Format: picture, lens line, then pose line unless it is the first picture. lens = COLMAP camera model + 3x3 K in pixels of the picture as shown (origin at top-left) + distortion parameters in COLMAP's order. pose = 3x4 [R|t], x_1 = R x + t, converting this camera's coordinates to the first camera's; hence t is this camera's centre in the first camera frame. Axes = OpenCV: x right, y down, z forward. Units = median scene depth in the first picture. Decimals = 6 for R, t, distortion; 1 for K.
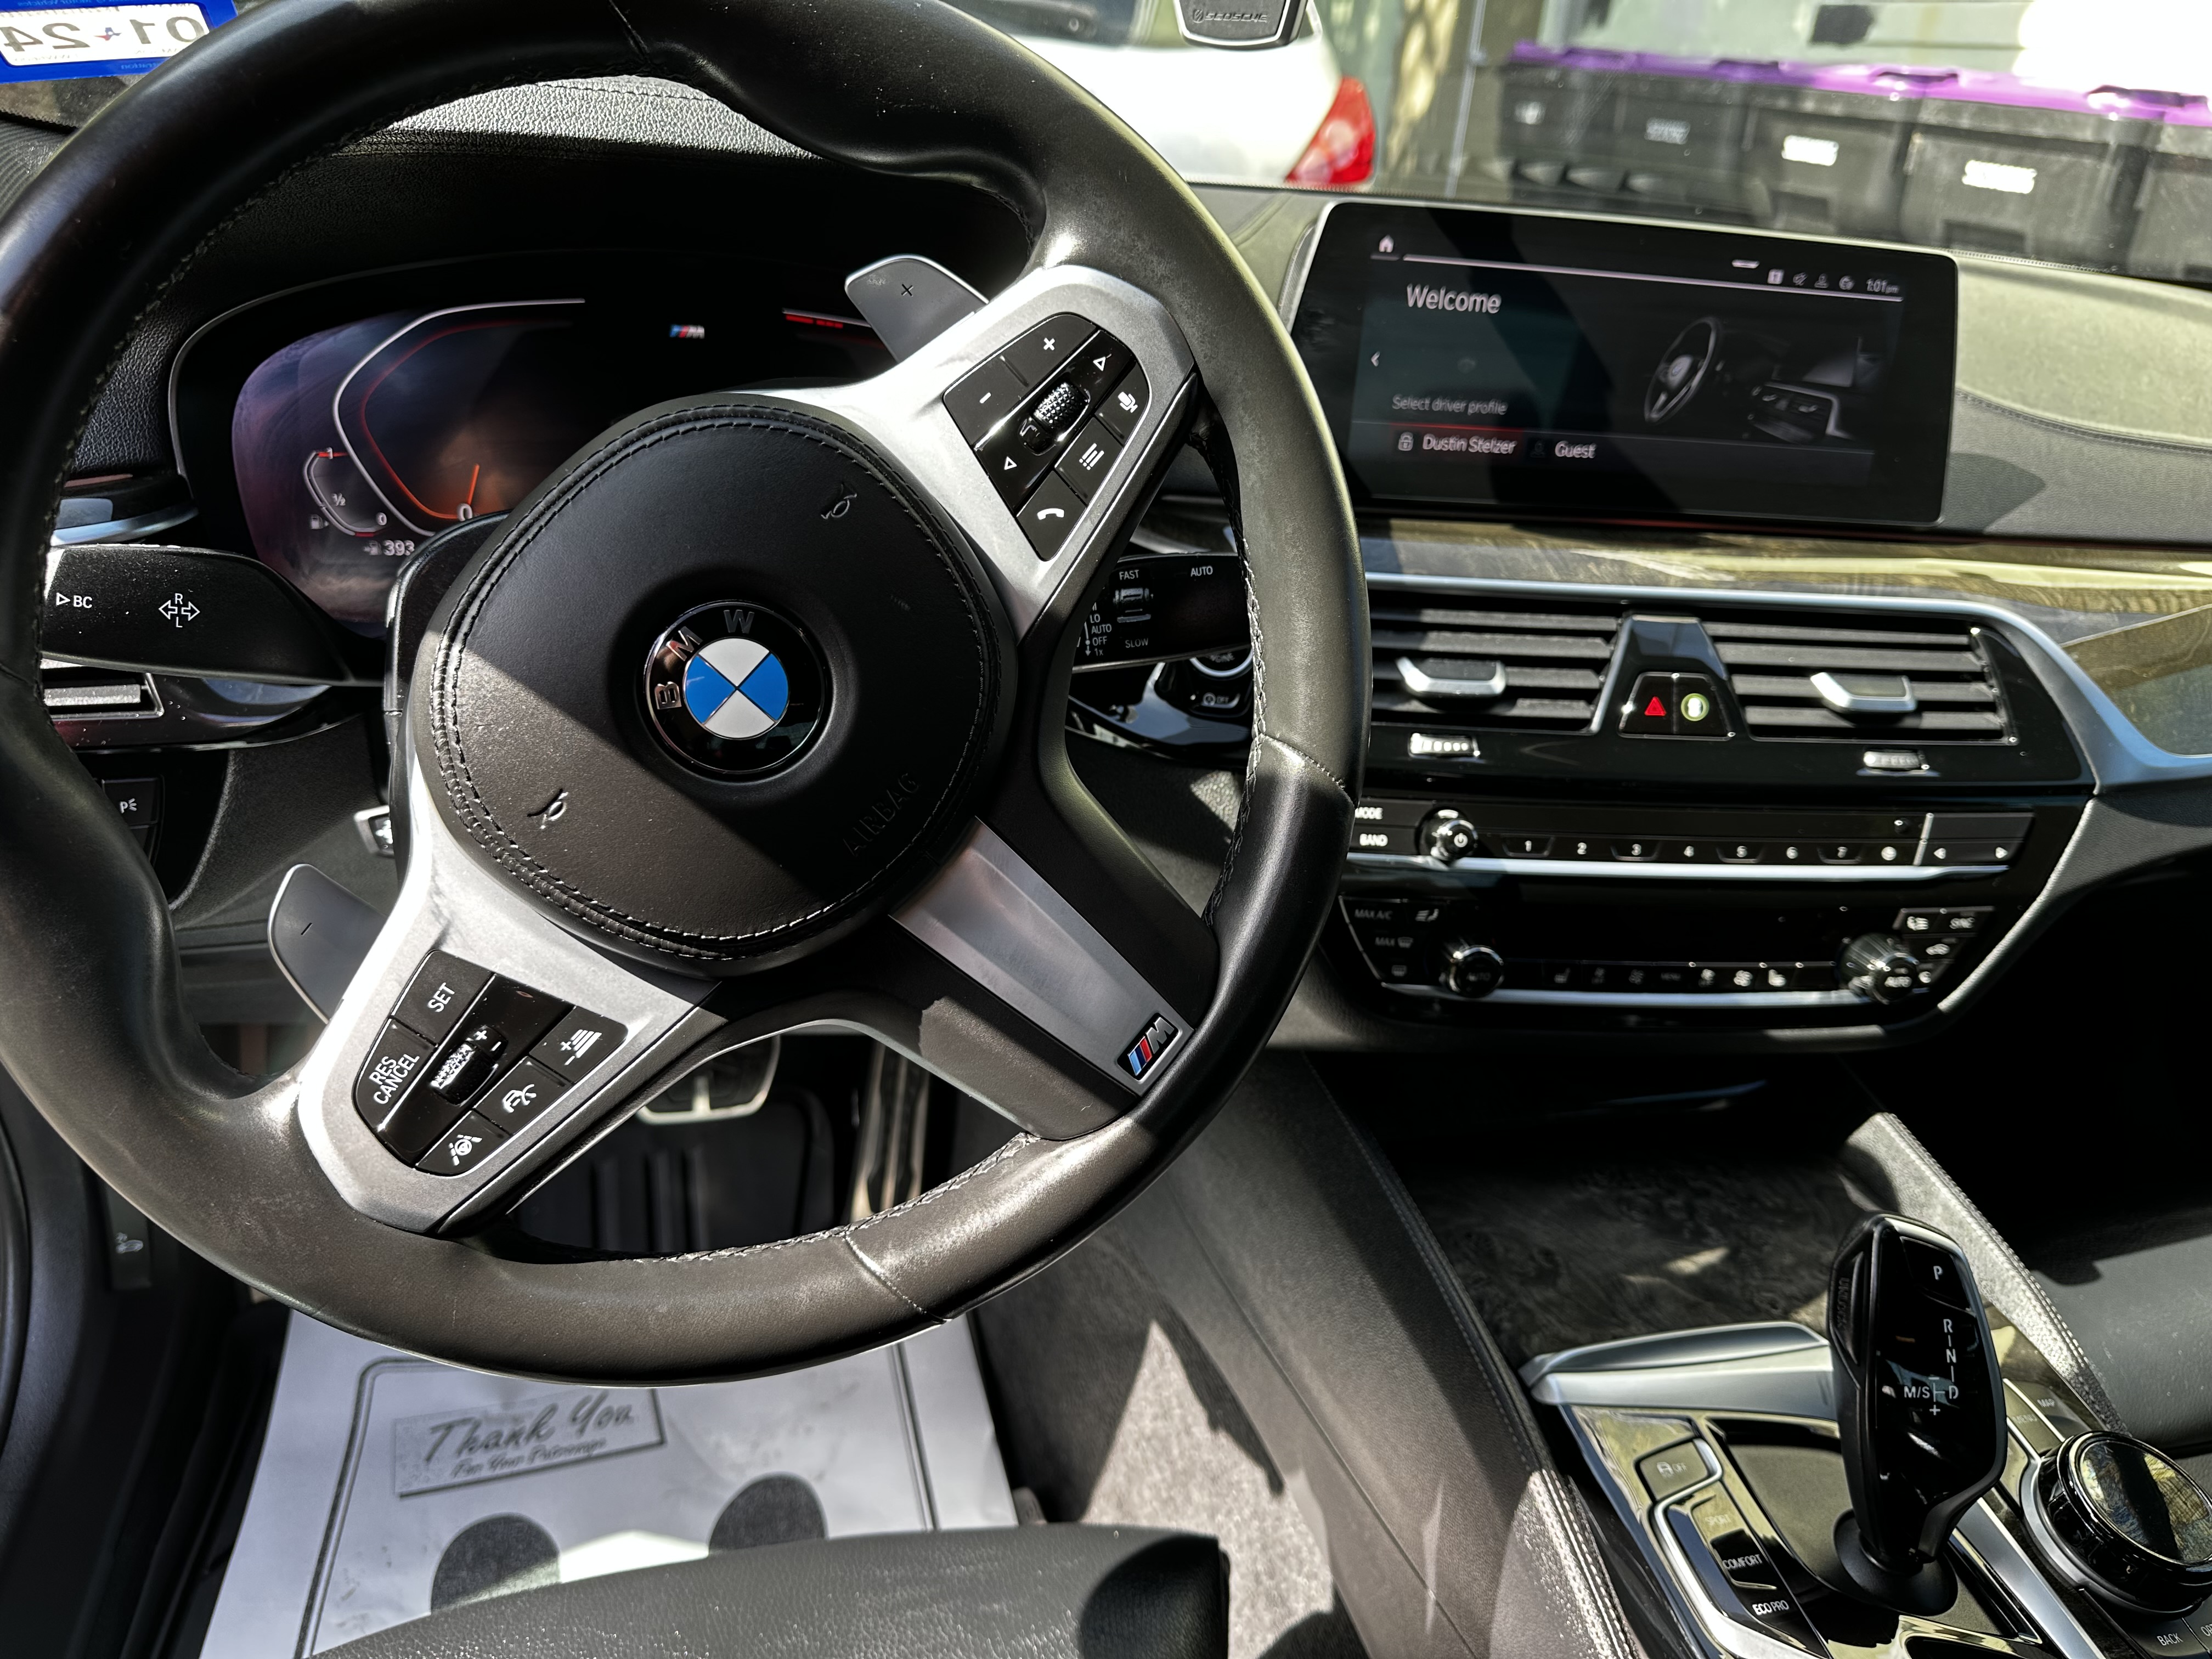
lens RADIAL K [[1574.8, 0, 1106.0], [0, 1574.8, 829.5], [0, 0, 1]] dist [-0.007787, -0.003956]
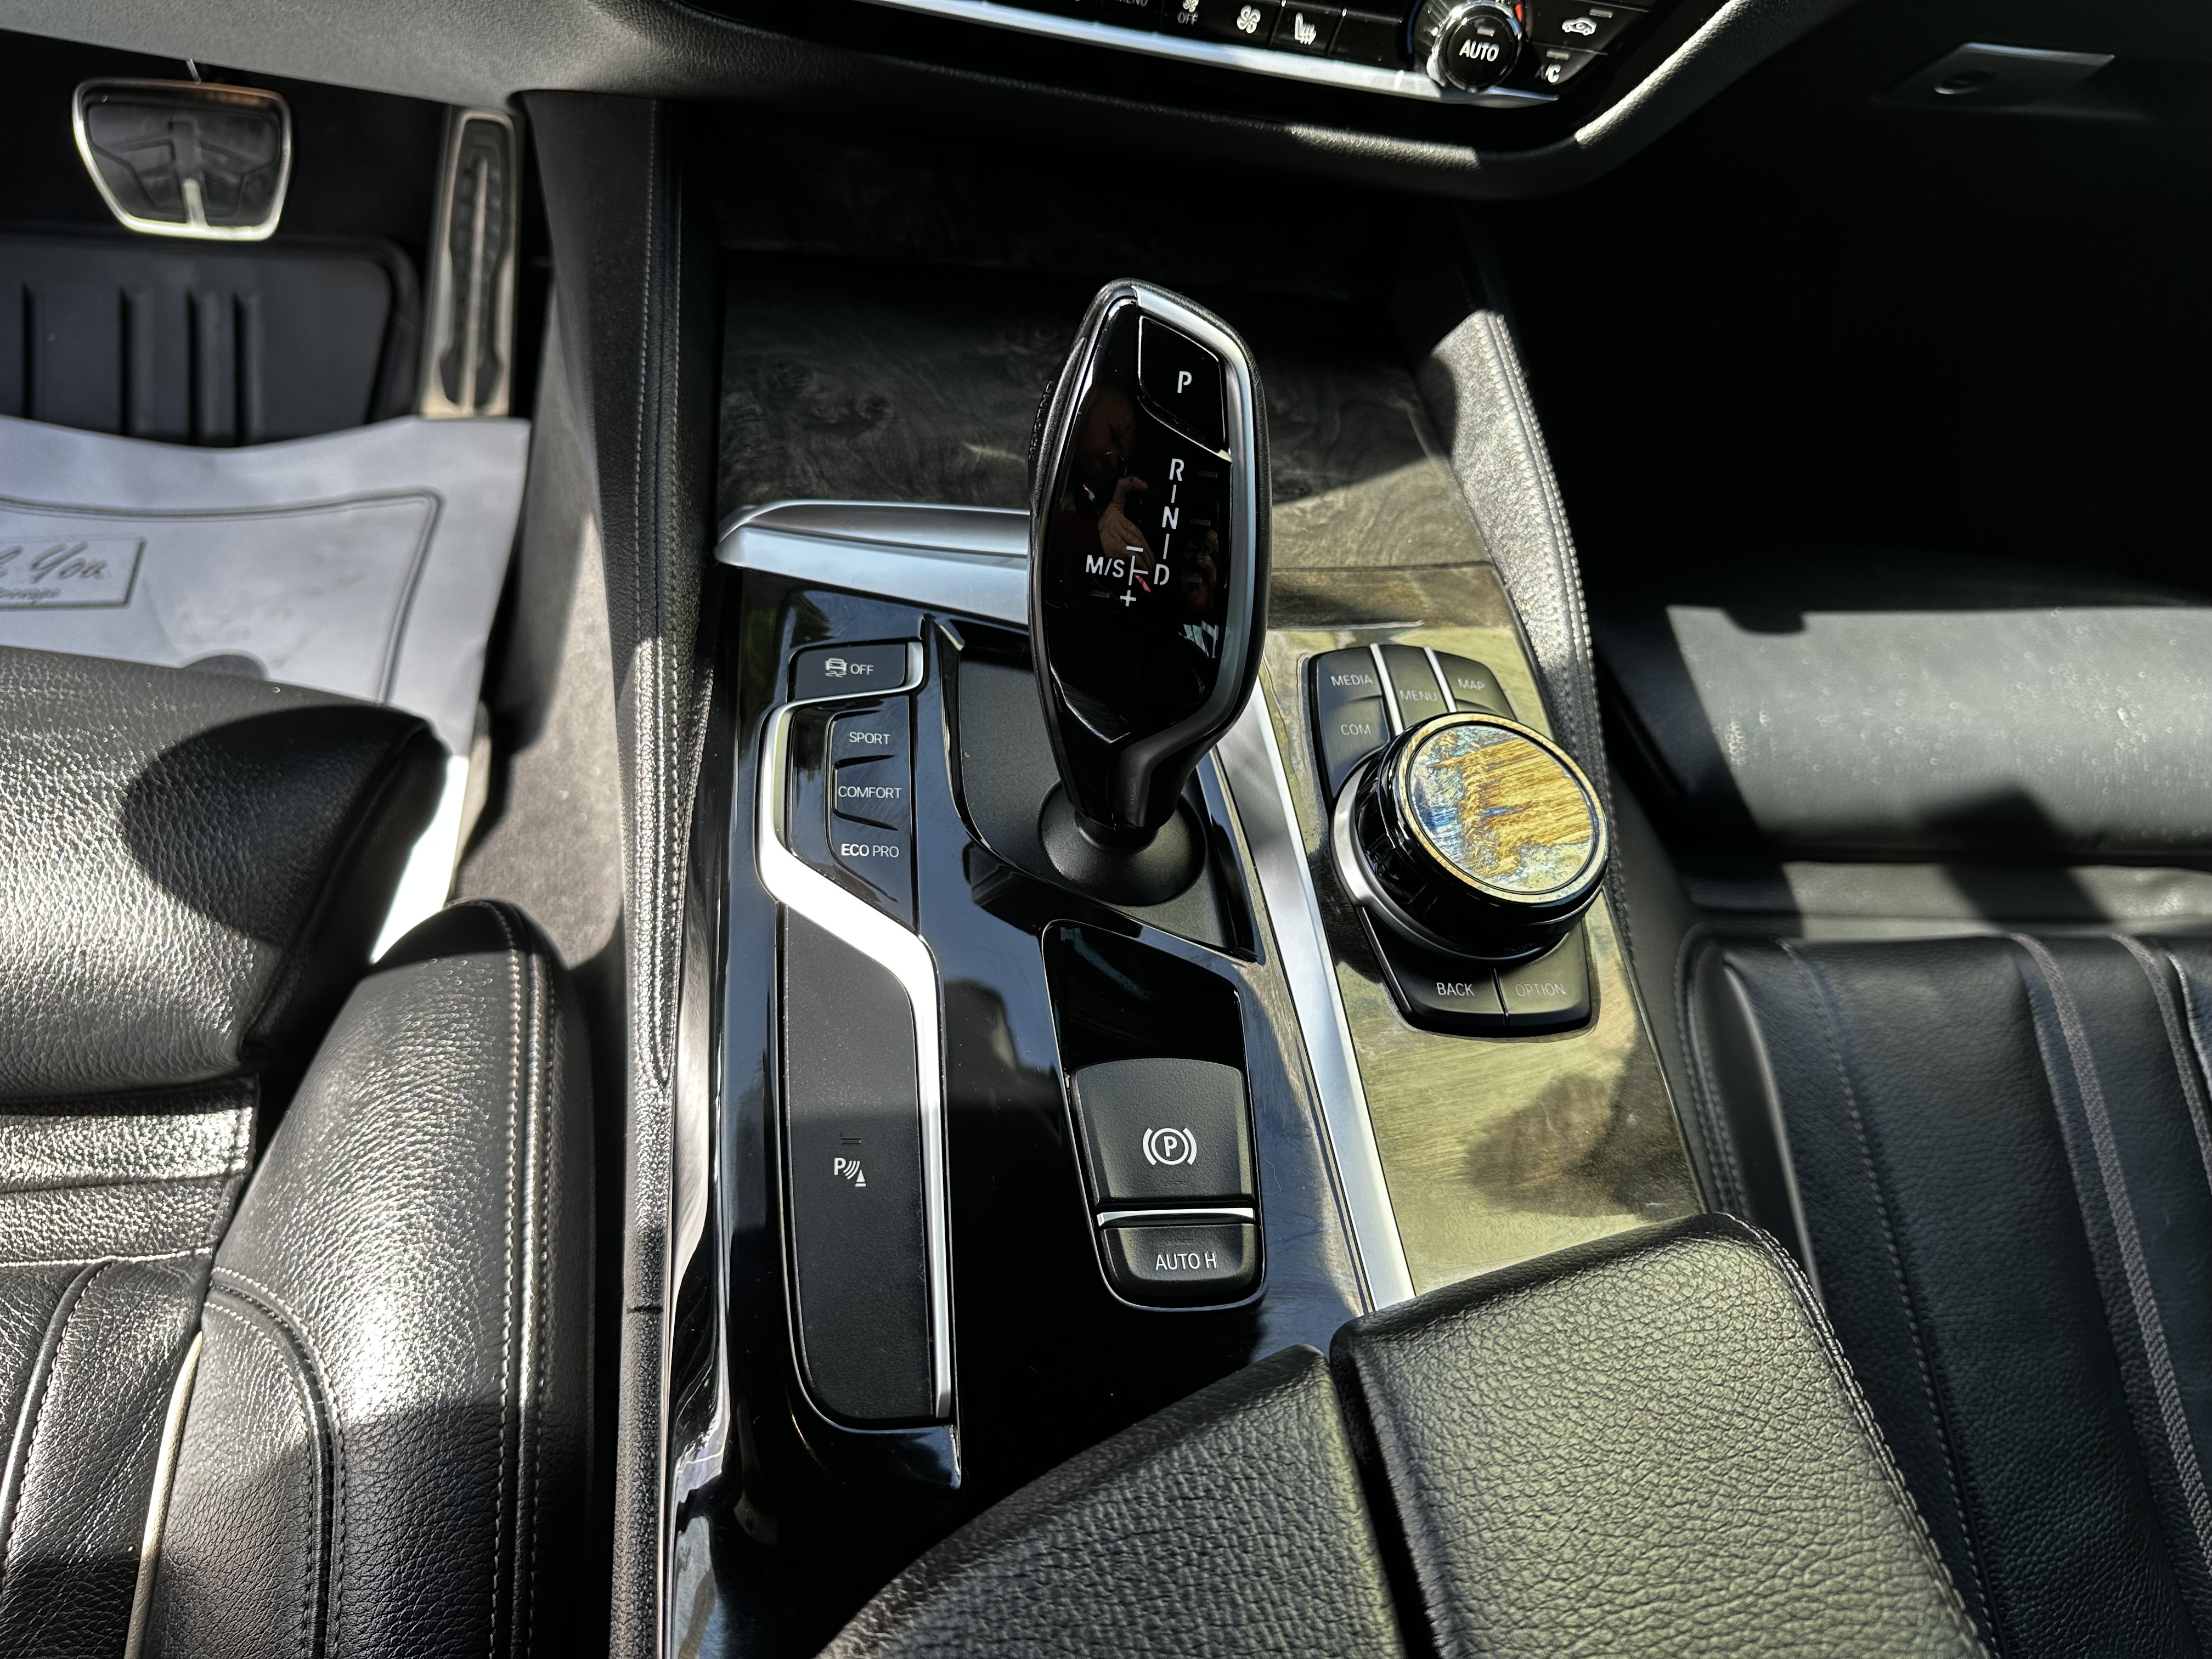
lens RADIAL K [[1574.8, 0, 1106.0], [0, 1574.8, 829.5], [0, 0, 1]] dist [-0.007787, -0.003956]
pose [[0.988420, 0.149349, -0.026866, 0.394822], [-0.129035, 0.920381, 0.369120, 0.160882], [0.079855, -0.361378, 0.928994, 0.273925]]
